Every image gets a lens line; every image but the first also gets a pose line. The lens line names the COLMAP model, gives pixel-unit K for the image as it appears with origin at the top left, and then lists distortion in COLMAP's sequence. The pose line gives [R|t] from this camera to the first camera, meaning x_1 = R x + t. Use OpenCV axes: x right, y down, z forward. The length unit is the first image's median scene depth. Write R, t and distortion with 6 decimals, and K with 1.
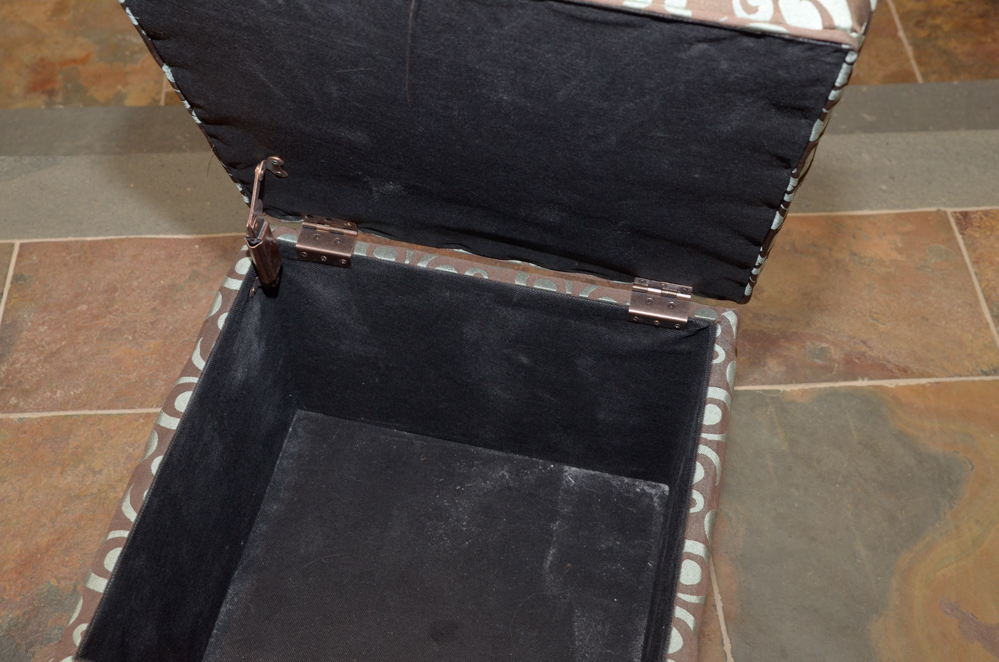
lens RADIAL K [[1279.6, 0, 499.5], [0, 1279.6, 331.0], [0, 0, 1]] dist [0.008475, 0.247427]
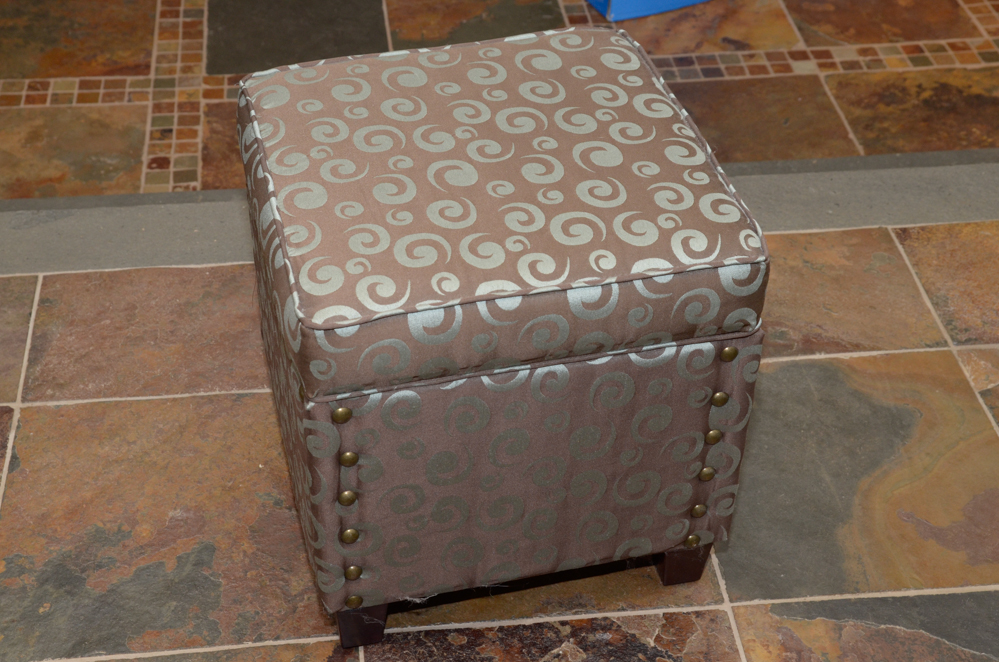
lens RADIAL K [[1563.5, 0, 509.7], [0, 1563.5, 329.3], [0, 0, 1]] dist [0.086357, 0.124479]
pose [[0.998234, -0.036794, 0.046627, -0.046109], [0.046016, 0.975435, -0.215427, 0.291085], [-0.037556, 0.217192, 0.975406, -0.310897]]
